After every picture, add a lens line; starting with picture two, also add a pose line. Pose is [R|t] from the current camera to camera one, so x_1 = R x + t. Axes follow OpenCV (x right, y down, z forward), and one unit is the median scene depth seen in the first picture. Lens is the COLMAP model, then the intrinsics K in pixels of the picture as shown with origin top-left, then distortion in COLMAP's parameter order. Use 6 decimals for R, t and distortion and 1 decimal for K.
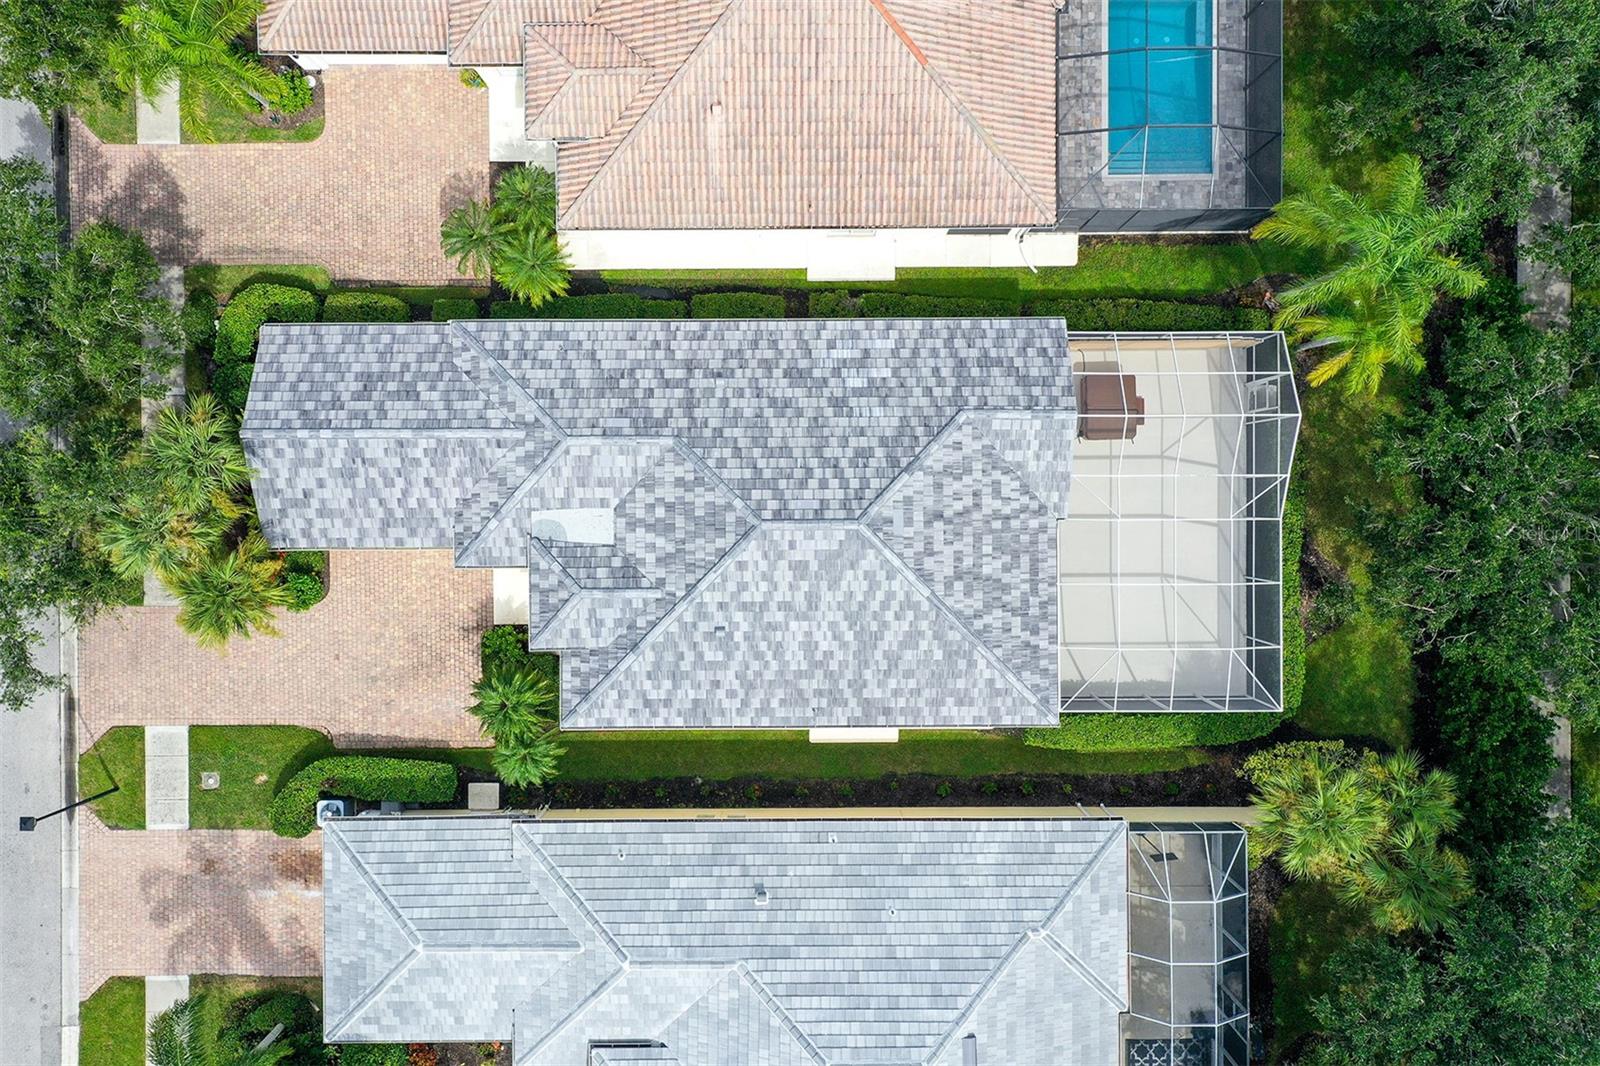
lens RADIAL K [[1287.4, 0, 826.1], [0, 1287.4, 503.9], [0, 0, 1]] dist [0.026992, -0.001170]
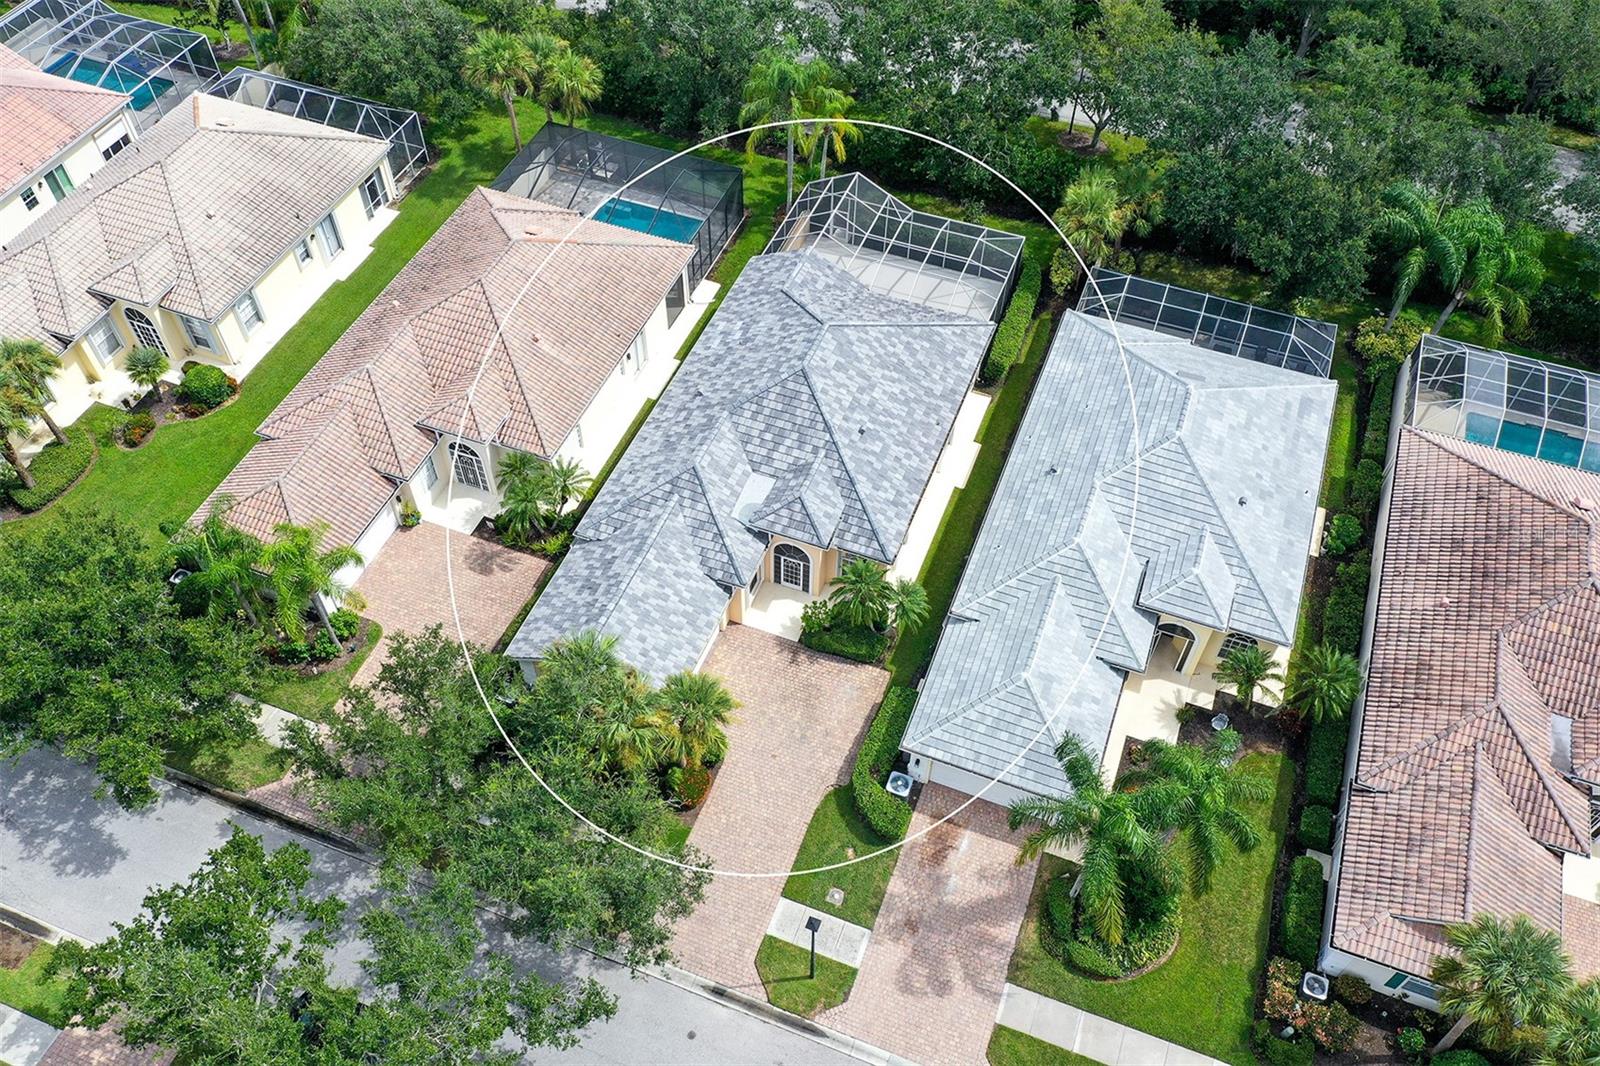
lens RADIAL K [[1235.7, 0, 784.3], [0, 1235.7, 534.1], [0, 0, 1]] dist [0.009720, 0.000877]
pose [[0.372801, -0.723817, 0.580610, -0.957103], [0.927910, 0.291717, -0.232128, 0.357212], [-0.001356, 0.625292, 0.780390, 0.013859]]
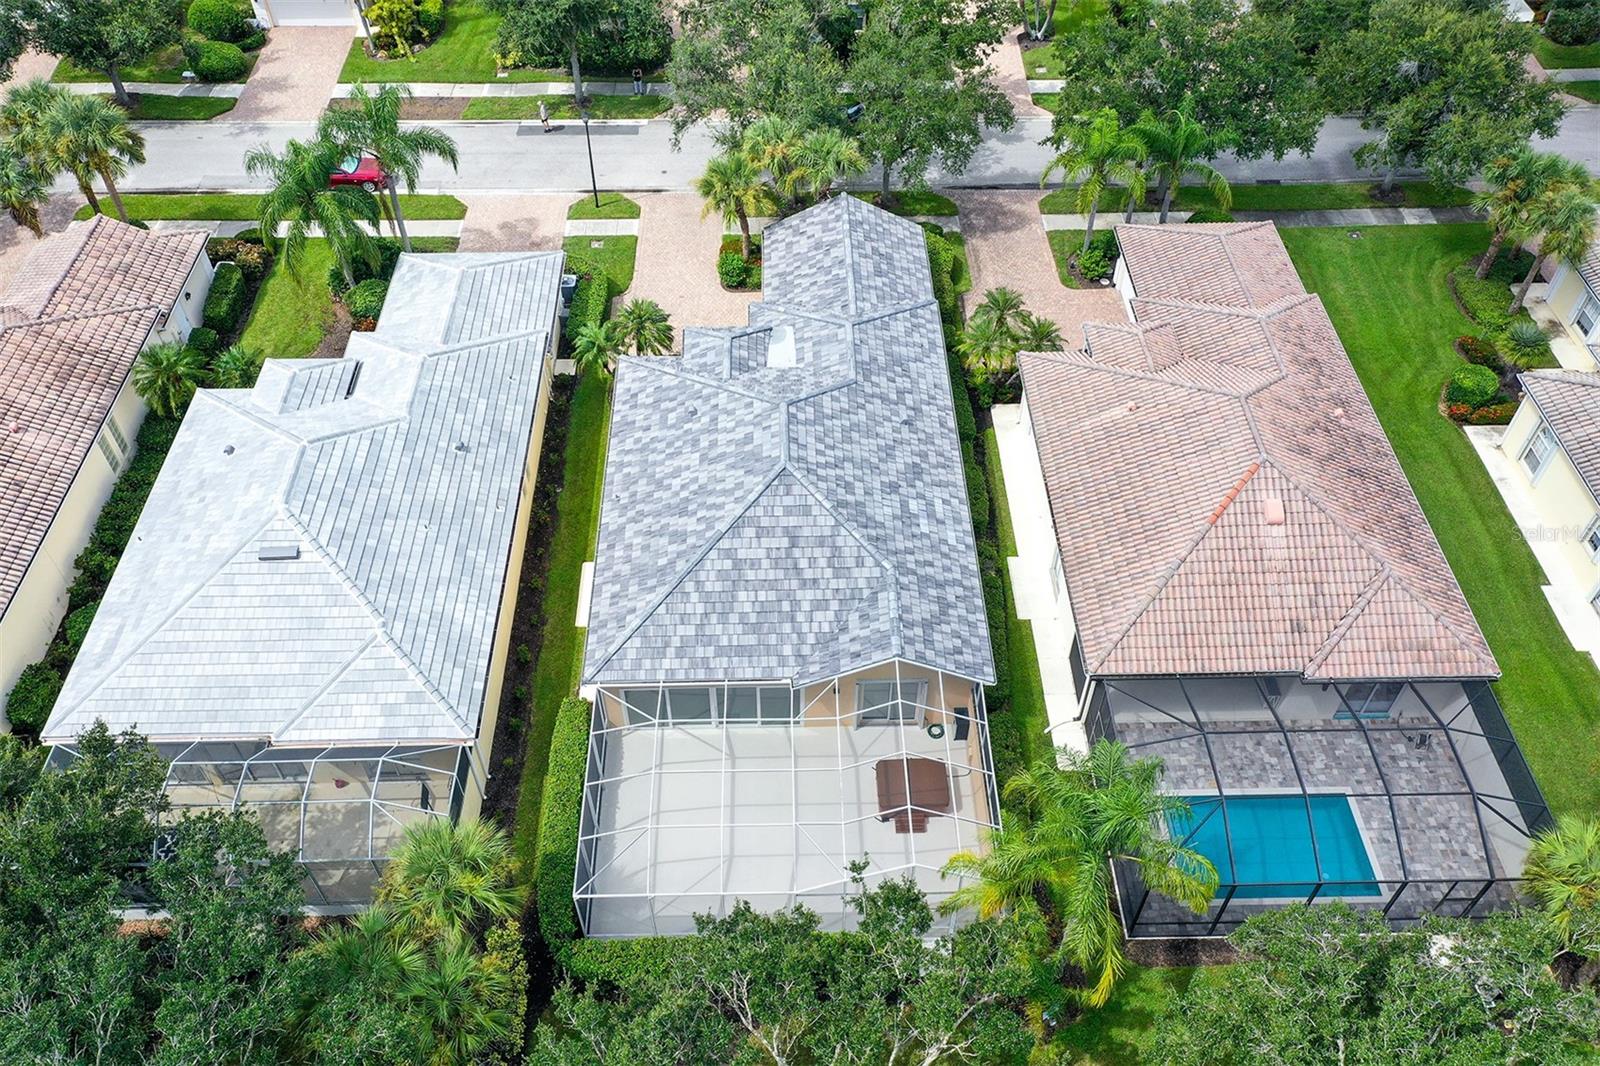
lens RADIAL K [[1287.4, 0, 826.1], [0, 1287.4, 503.9], [0, 0, 1]] dist [0.026992, -0.001170]
pose [[0.031270, 0.730680, -0.682004, 0.755401], [-0.999450, 0.015351, -0.029379, 0.012644], [-0.010998, 0.682547, 0.730759, 0.186706]]
